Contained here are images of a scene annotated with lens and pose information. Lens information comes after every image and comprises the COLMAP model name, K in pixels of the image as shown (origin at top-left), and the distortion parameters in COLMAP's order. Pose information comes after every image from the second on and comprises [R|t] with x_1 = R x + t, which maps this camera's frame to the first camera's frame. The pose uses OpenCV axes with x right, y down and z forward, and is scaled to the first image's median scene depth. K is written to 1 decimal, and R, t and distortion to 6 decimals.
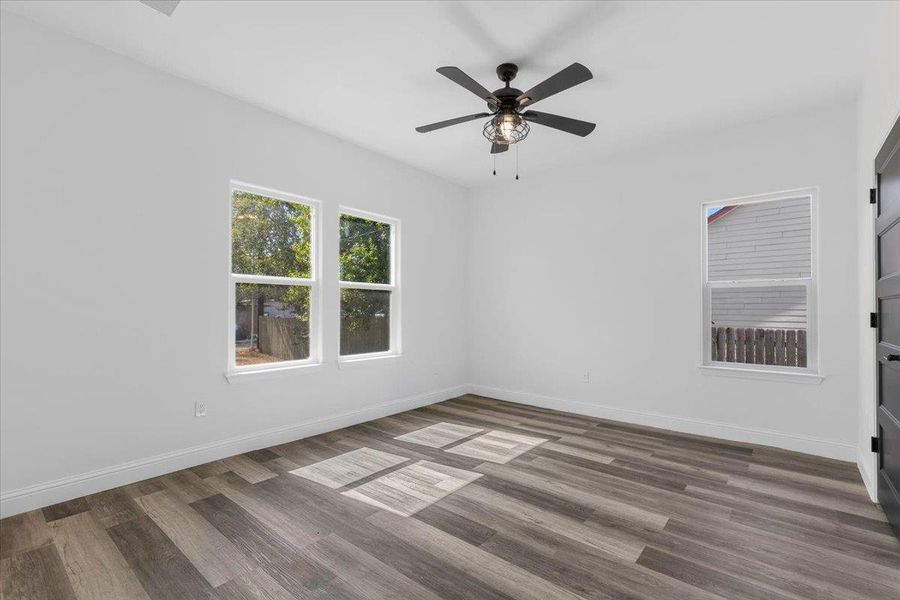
lens RADIAL K [[408.6, 0, 454.6], [0, 408.6, 304.5], [0, 0, 1]] dist [0.003741, 0.001200]
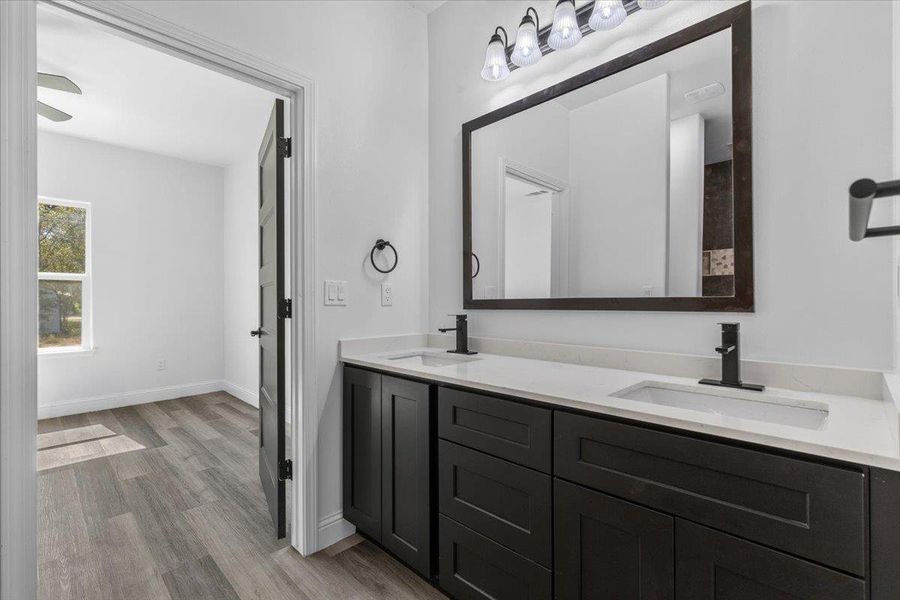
lens RADIAL K [[408.6, 0, 445.8], [0, 408.6, 299.3], [0, 0, 1]] dist [0.003741, 0.001200]
pose [[0.996489, -0.009857, -0.083145, 0.996811], [0.010381, 0.999929, 0.005865, 0.015613], [0.083081, -0.006708, 0.996520, 0.189664]]
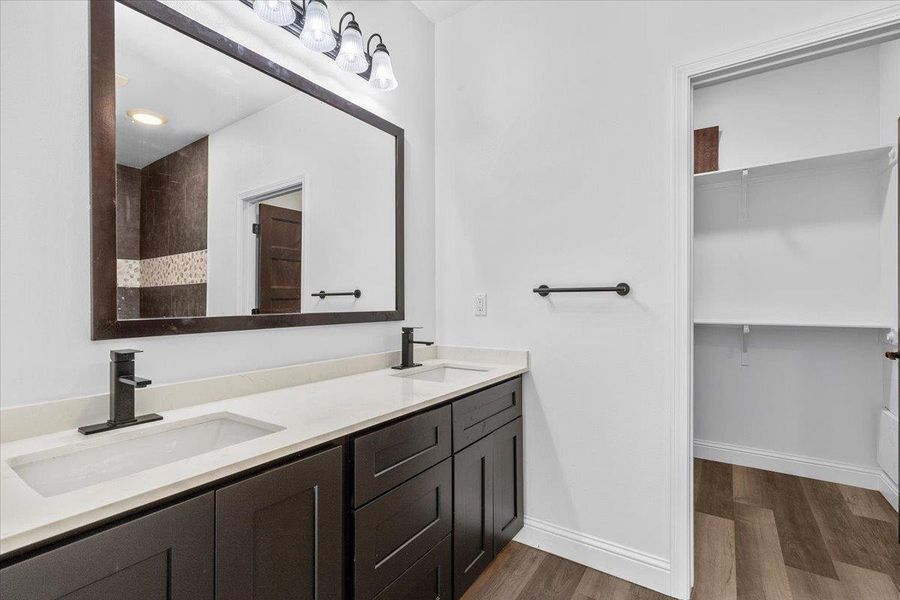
lens RADIAL K [[408.6, 0, 447.7], [0, 408.6, 297.6], [0, 0, 1]] dist [0.003741, 0.001200]
pose [[-0.092726, 0.013894, 0.995595, 0.631592], [-0.001141, 0.999900, -0.014061, 0.007839], [-0.995691, -0.002440, -0.092701, 0.580831]]
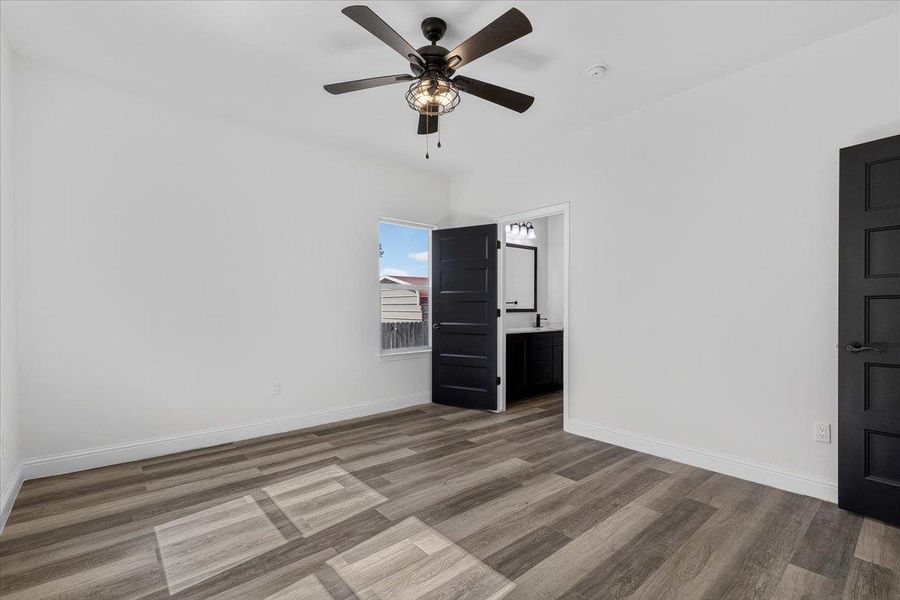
lens RADIAL K [[408.6, 0, 452.3], [0, 408.6, 304.2], [0, 0, 1]] dist [0.003741, 0.001200]
pose [[0.162145, 0.000761, 0.986767, -0.589429], [-0.009031, 0.999959, 0.000713, 0.001156], [-0.986726, -0.009028, 0.162145, 0.664685]]
